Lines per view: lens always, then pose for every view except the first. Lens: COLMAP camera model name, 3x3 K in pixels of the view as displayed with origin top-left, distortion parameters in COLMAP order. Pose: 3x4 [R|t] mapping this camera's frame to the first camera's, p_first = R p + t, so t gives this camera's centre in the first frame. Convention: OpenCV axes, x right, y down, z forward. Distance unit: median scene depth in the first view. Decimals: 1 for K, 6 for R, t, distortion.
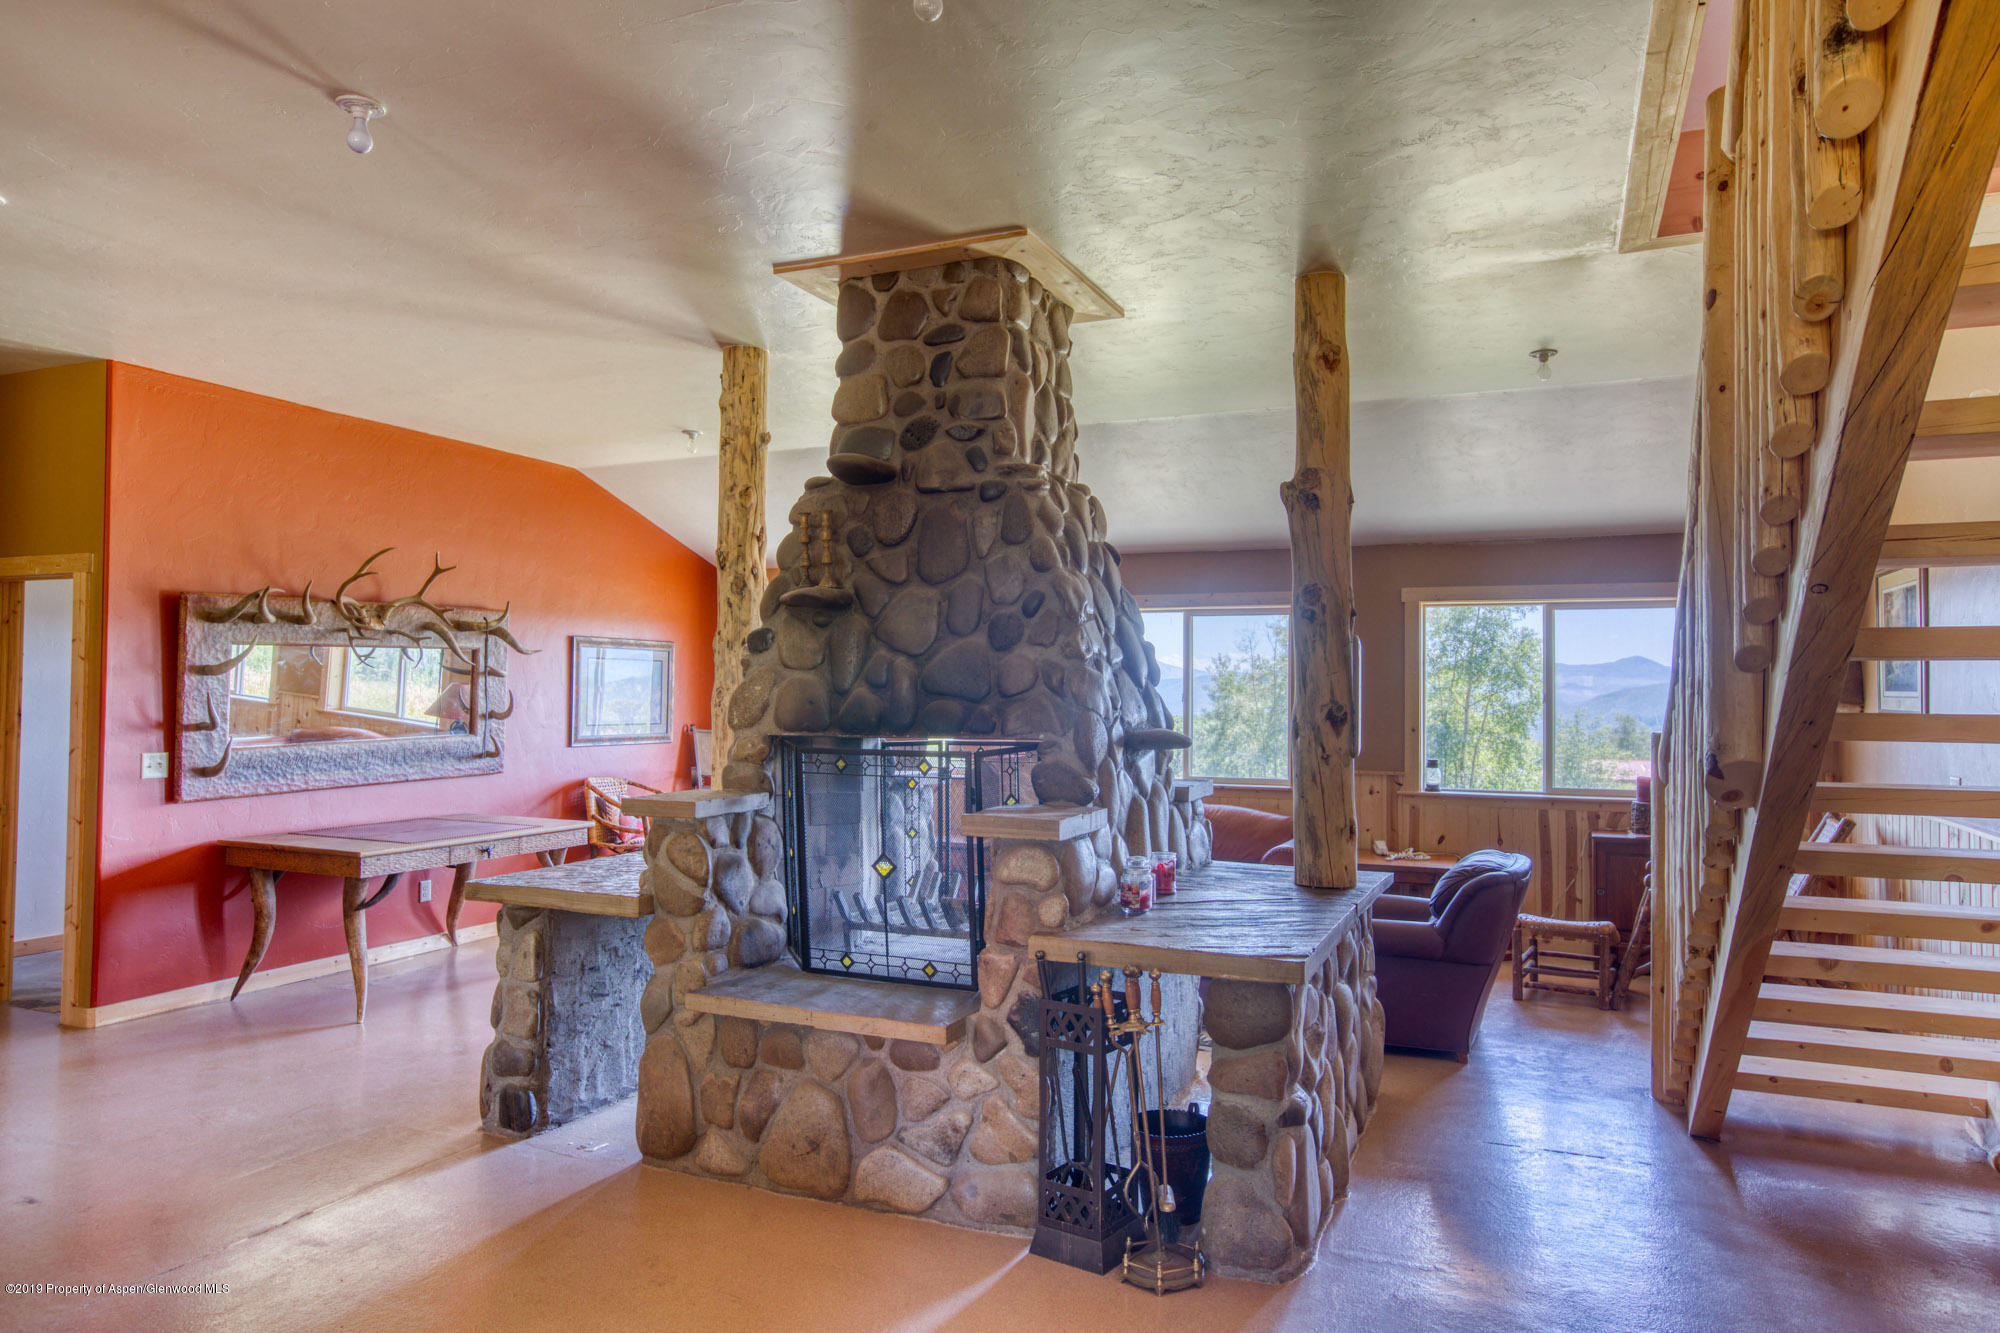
lens RADIAL K [[1265.5, 0, 996.0], [0, 1265.5, 667.6], [0, 0, 1]] dist [-0.021518, 0.044916]
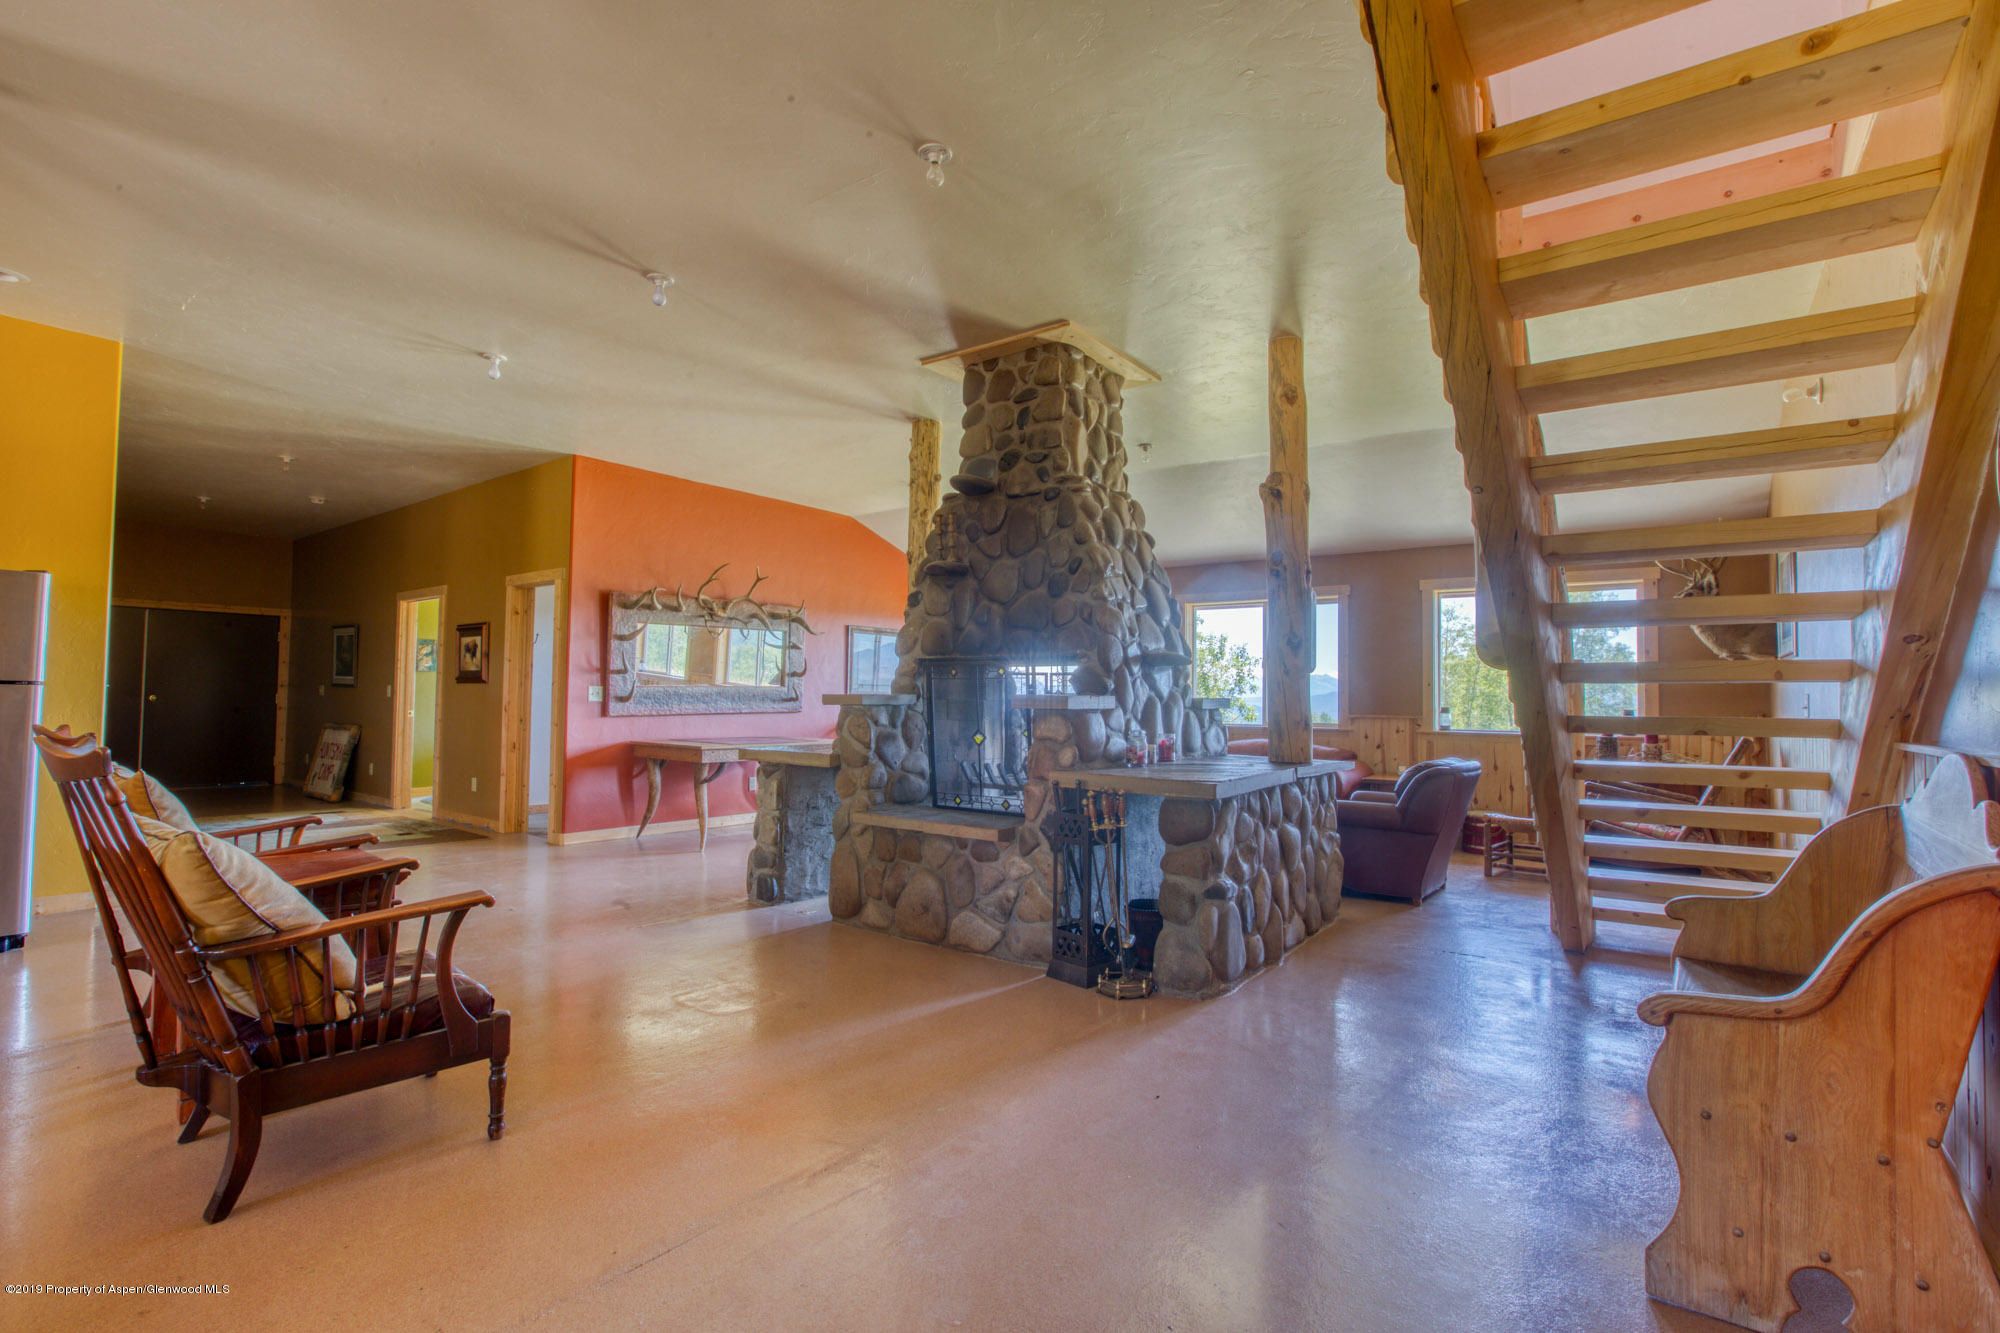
lens RADIAL K [[922.3, 0, 998.3], [0, 922.3, 664.9], [0, 0, 1]] dist [-0.041864, 0.011245]
pose [[0.974702, -0.001298, -0.223505, 0.175666], [-0.003382, 0.999783, -0.020557, 0.086409], [0.223483, 0.020793, 0.974486, -0.087414]]
